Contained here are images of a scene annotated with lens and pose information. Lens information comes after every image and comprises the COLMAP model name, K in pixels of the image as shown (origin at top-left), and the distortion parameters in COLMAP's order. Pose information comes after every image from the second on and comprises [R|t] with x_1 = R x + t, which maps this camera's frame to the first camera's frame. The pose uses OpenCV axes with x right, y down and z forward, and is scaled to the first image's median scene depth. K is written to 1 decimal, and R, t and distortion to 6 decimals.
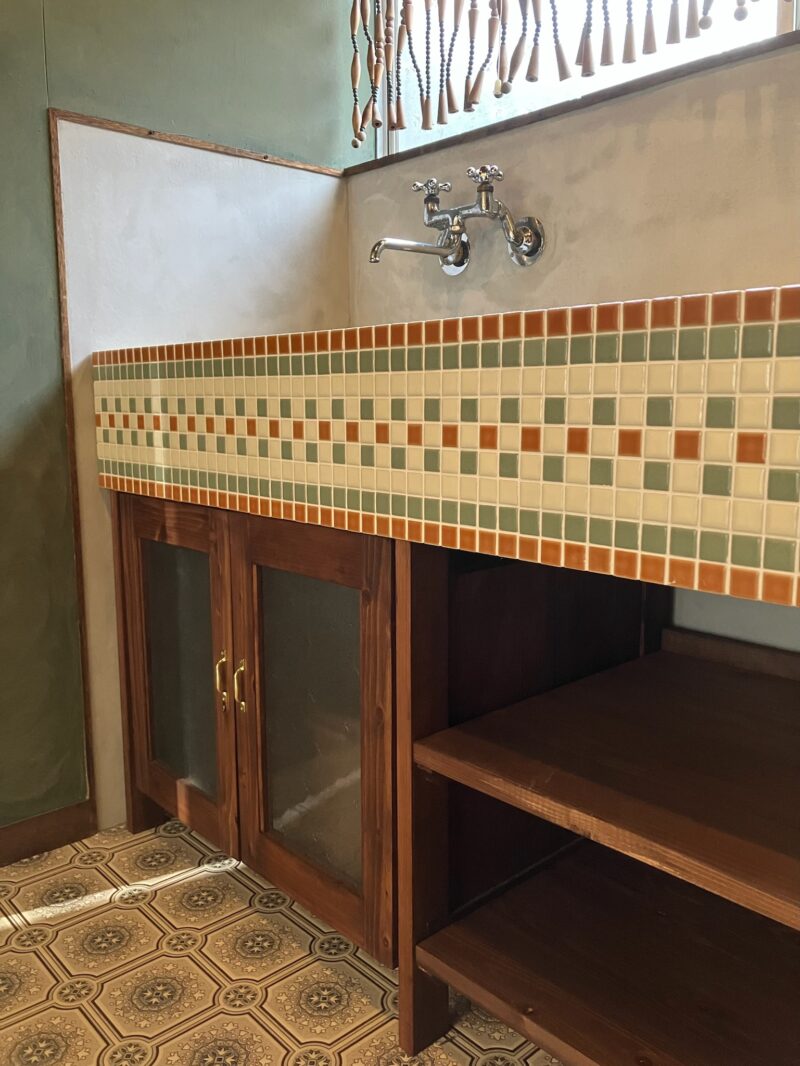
lens RADIAL K [[874.1, 0, 400.0], [0, 874.1, 533.0], [0, 0, 1]] dist [0.008102, 0.003129]
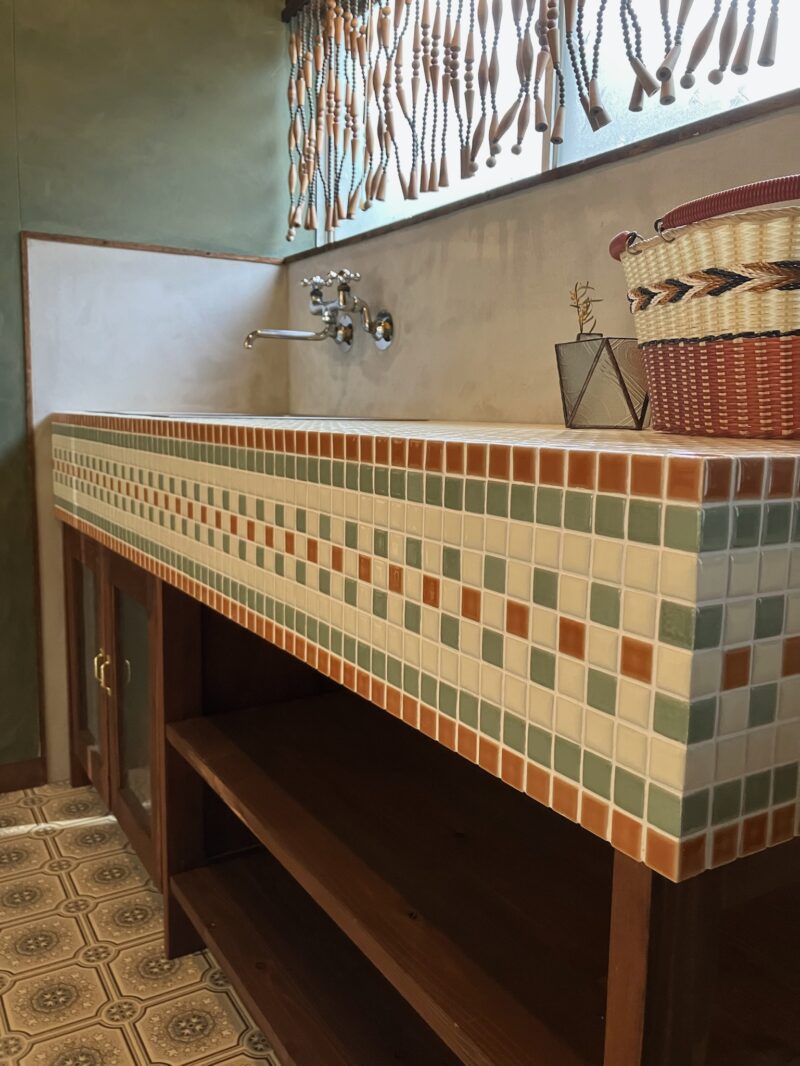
lens RADIAL K [[886.5, 0, 399.5], [0, 886.5, 538.2], [0, 0, 1]] dist [0.000271, -0.003340]
pose [[0.979927, 0.052416, -0.192344, 0.443090], [-0.054531, 0.998496, -0.005717, -0.042338], [0.191755, 0.016091, 0.981311, -0.202115]]
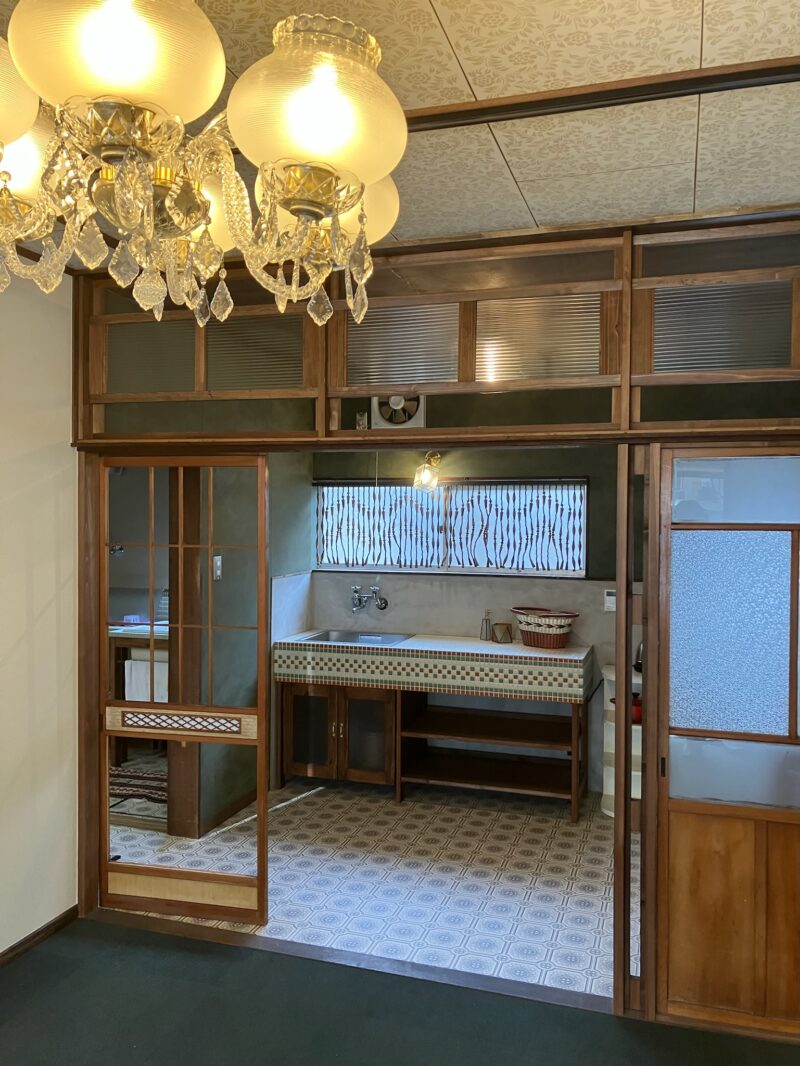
lens RADIAL K [[873.0, 0, 400.0], [0, 873.0, 533.0], [0, 0, 1]] dist [0.109324, 0.000480]
pose [[0.861995, -0.001038, 0.506916, -1.782099], [0.065378, 0.991874, -0.109143, -0.235216], [-0.502683, 0.127221, 0.855058, -2.403256]]
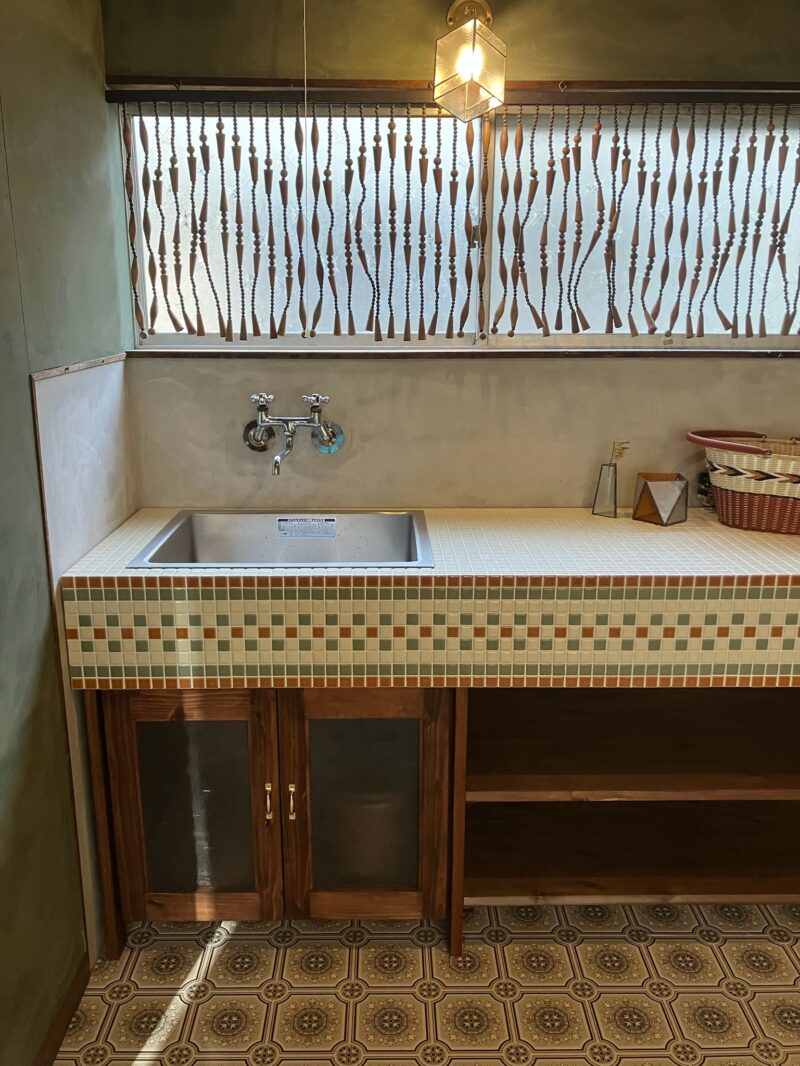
lens RADIAL K [[857.9, 0, 390.6], [0, 857.9, 540.7], [0, 0, 1]] dist [0.016743, -0.006678]
pose [[0.659772, -0.186752, 0.727891, -0.911343], [0.107030, 0.982106, 0.154960, -0.397066], [-0.743805, -0.024332, 0.667954, -0.035337]]
